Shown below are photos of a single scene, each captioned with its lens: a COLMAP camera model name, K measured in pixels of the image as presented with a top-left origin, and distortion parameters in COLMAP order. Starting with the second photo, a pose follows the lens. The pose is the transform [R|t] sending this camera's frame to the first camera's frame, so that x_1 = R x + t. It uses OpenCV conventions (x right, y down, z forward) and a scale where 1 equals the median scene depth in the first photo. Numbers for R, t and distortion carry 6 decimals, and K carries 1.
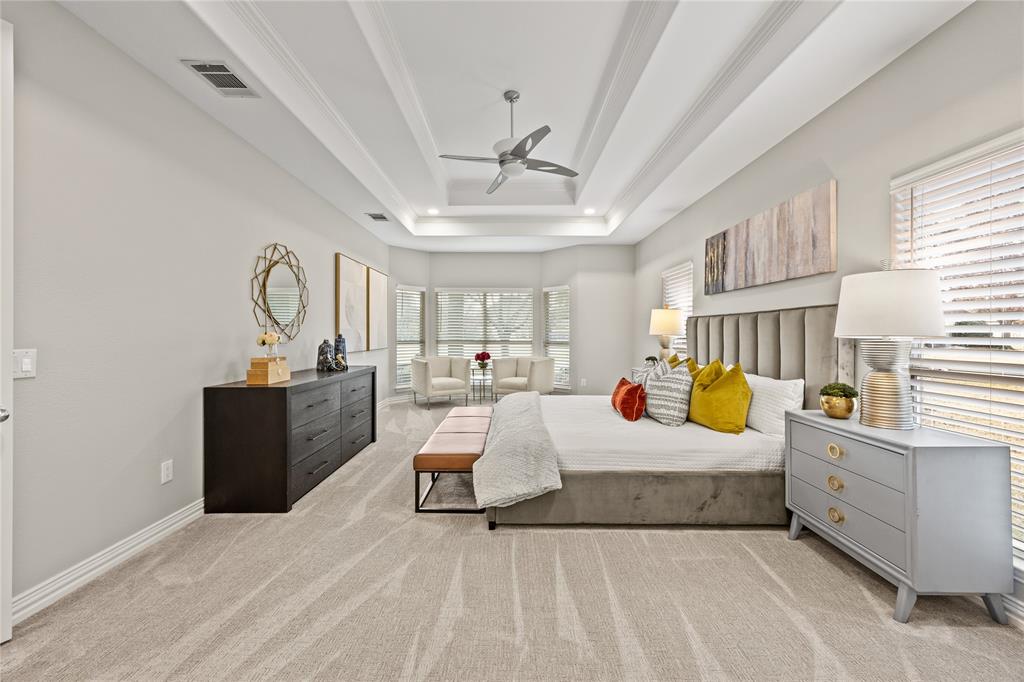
lens RADIAL K [[403.3, 0, 508.9], [0, 403.3, 333.2], [0, 0, 1]] dist [0.001651, 0.000249]
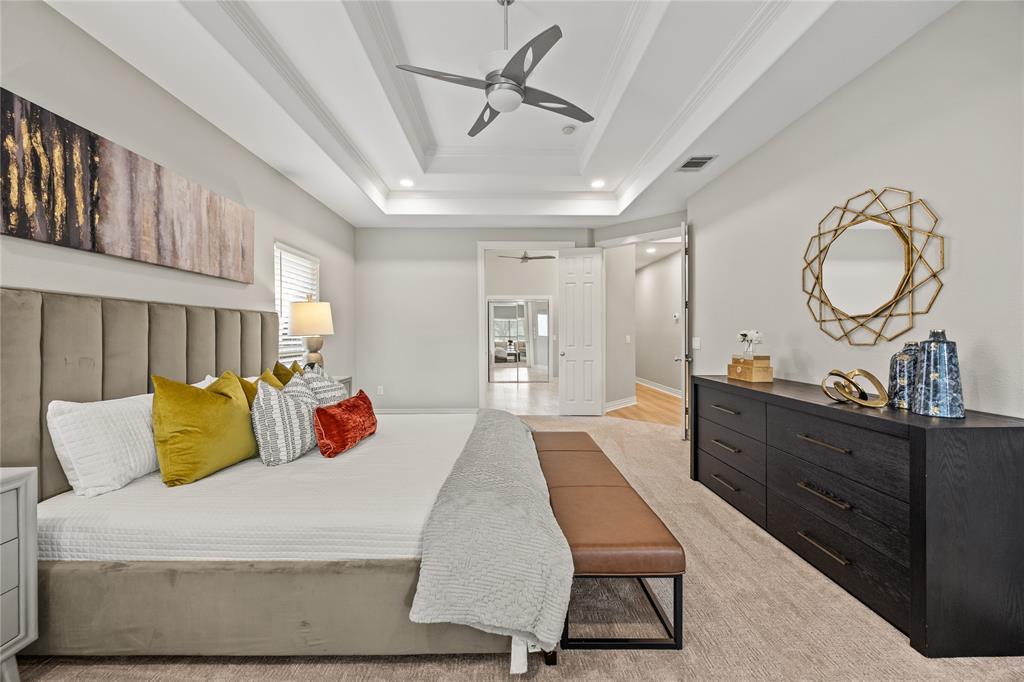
lens RADIAL K [[388.9, 0, 505.8], [0, 388.9, 335.4], [0, 0, 1]] dist [-0.005497, 0.000165]
pose [[-0.999917, 0.002145, -0.012703, 0.016257], [0.002100, 0.999991, 0.003565, 0.004785], [0.012711, 0.003538, -0.999913, 1.810845]]
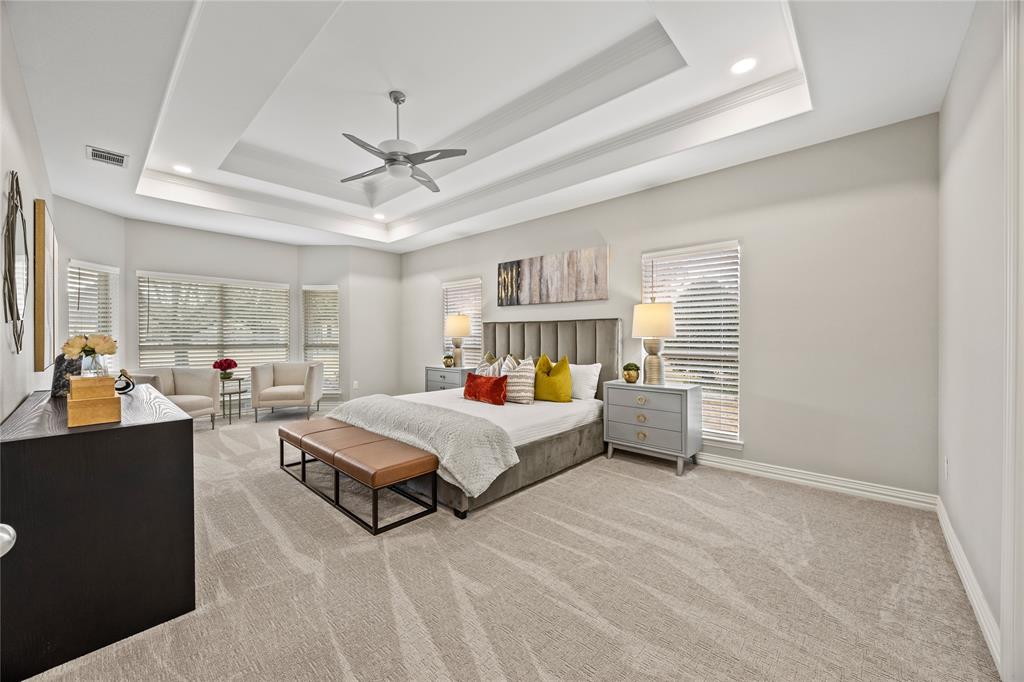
lens RADIAL K [[388.9, 0, 505.8], [0, 388.9, 335.4], [0, 0, 1]] dist [-0.005497, 0.000165]
pose [[0.674101, -0.000960, 0.738639, -0.566897], [0.000756, 1.000000, 0.000609, -0.000034], [-0.738639, 0.000148, 0.674101, 0.172519]]
